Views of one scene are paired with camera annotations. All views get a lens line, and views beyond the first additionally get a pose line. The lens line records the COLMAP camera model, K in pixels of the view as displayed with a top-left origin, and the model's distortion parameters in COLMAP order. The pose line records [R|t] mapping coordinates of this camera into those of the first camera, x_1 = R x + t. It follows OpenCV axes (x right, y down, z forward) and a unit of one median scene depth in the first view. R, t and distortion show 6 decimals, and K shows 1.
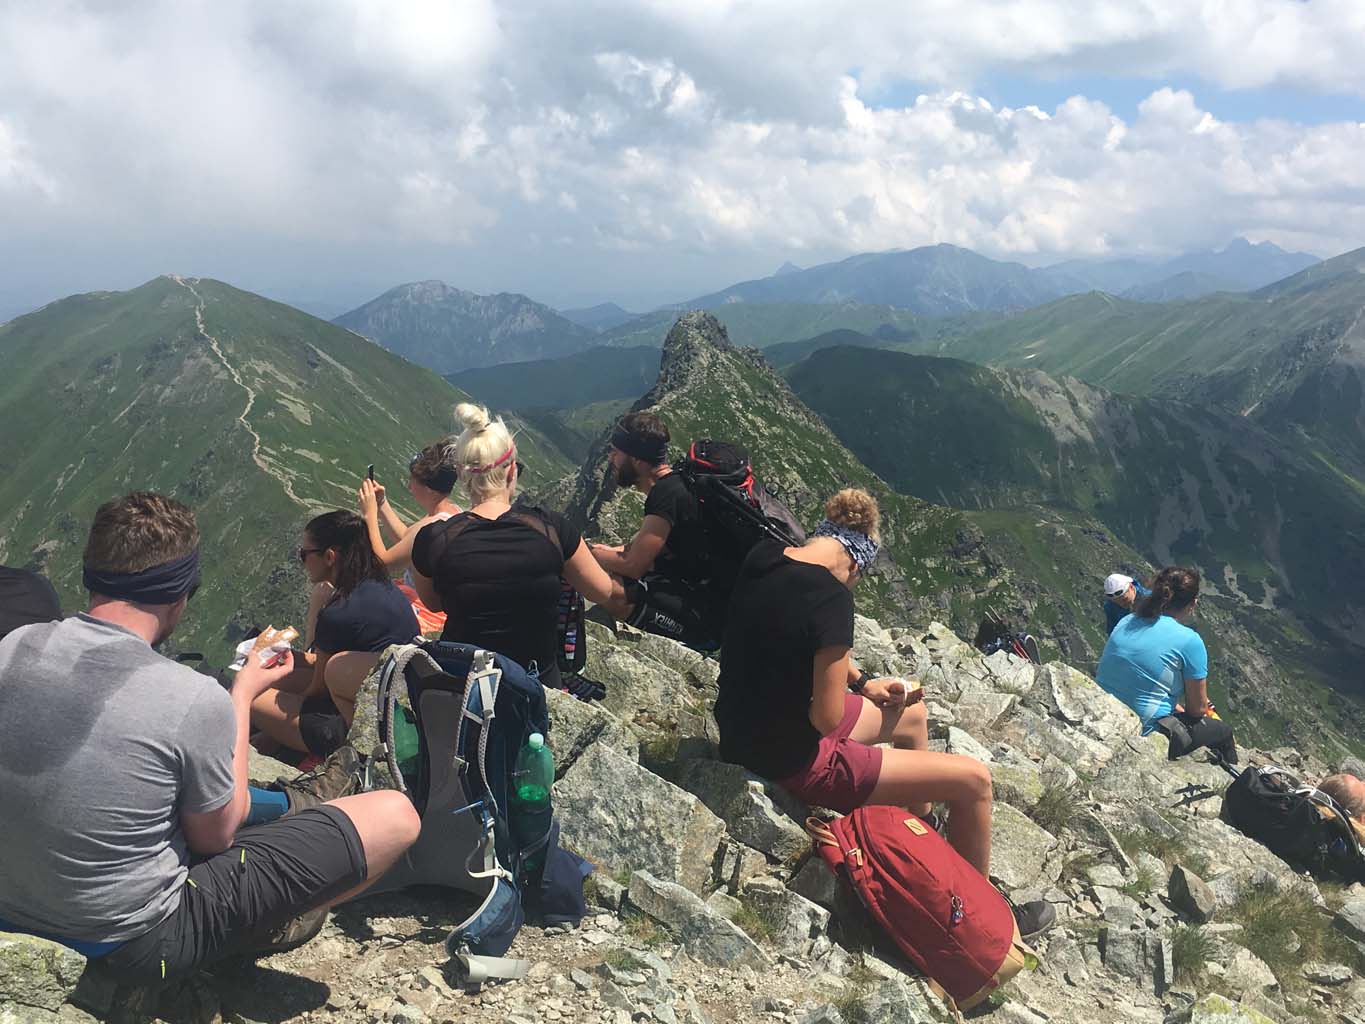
lens RADIAL K [[1558.8, 0, 709.3], [0, 1558.8, 511.5], [0, 0, 1]] dist [0.090896, -0.179881]
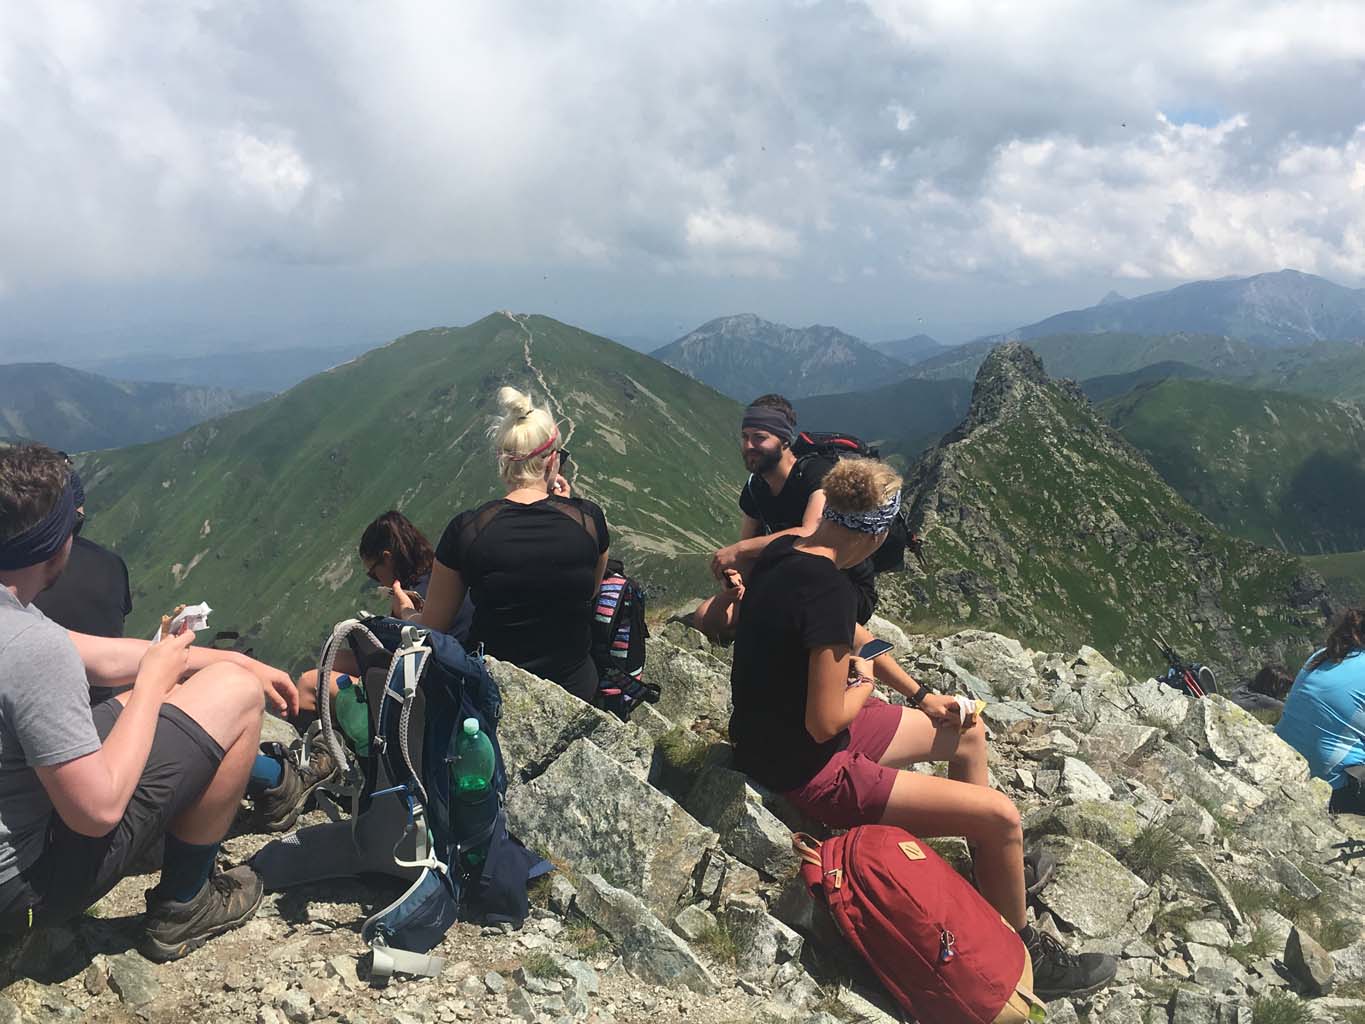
lens RADIAL K [[1558.8, 0, 709.3], [0, 1558.8, 511.5], [0, 0, 1]] dist [0.090896, -0.179881]
pose [[0.974911, 0.021706, -0.221535, 0.151795], [-0.027402, 0.999367, -0.022669, 0.022224], [0.220903, 0.028170, 0.974889, 0.068523]]
